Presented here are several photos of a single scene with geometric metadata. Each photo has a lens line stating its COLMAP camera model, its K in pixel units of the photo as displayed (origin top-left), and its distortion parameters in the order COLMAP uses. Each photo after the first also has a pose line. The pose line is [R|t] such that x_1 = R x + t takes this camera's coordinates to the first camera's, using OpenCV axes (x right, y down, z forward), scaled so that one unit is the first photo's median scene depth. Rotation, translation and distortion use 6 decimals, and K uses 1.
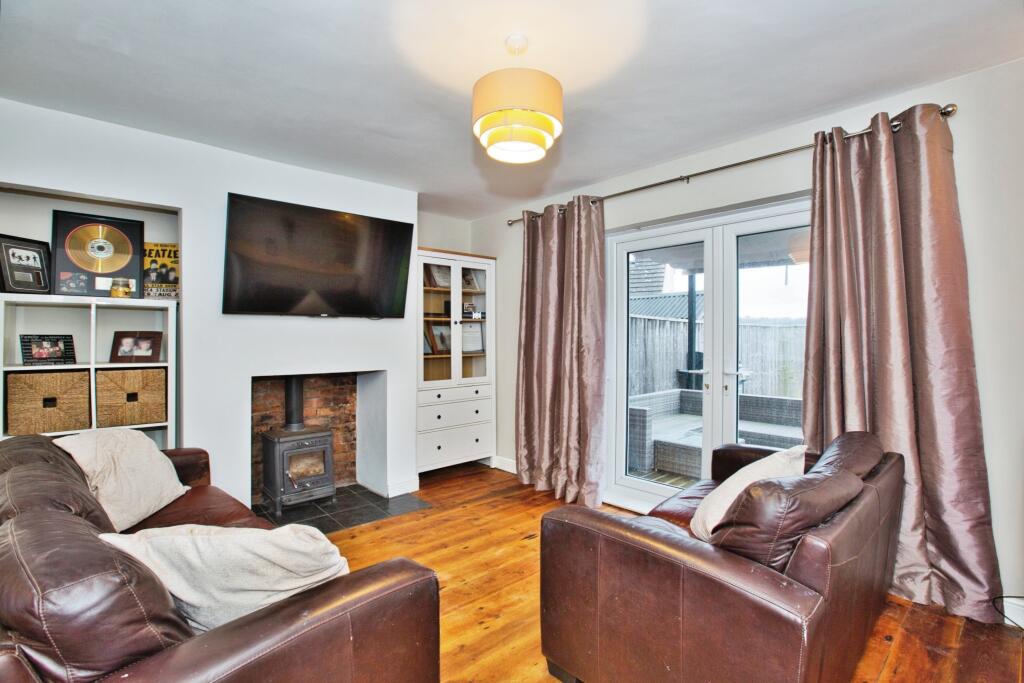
lens RADIAL K [[481.6, 0, 516.5], [0, 481.6, 337.5], [0, 0, 1]] dist [-0.012638, 0.004295]
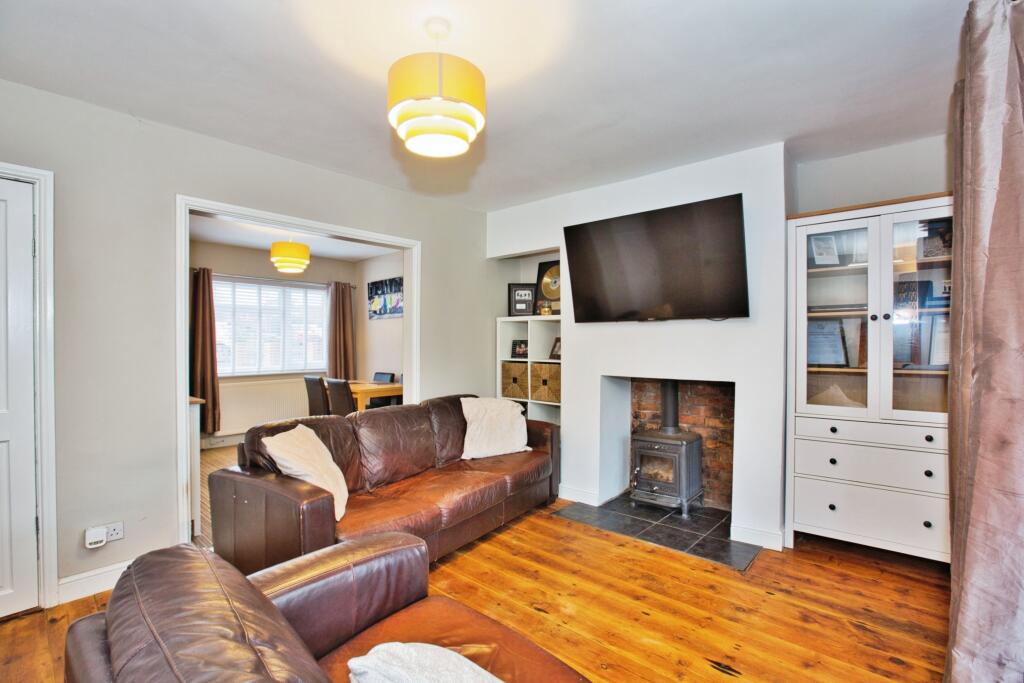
lens RADIAL K [[481.6, 0, 510.2], [0, 481.6, 344.9], [0, 0, 1]] dist [-0.012638, 0.004295]
pose [[0.123899, 0.009984, -0.992245, 0.549549], [0.003867, 0.999937, 0.010544, -0.005811], [0.992287, -0.005144, 0.123853, 0.597019]]
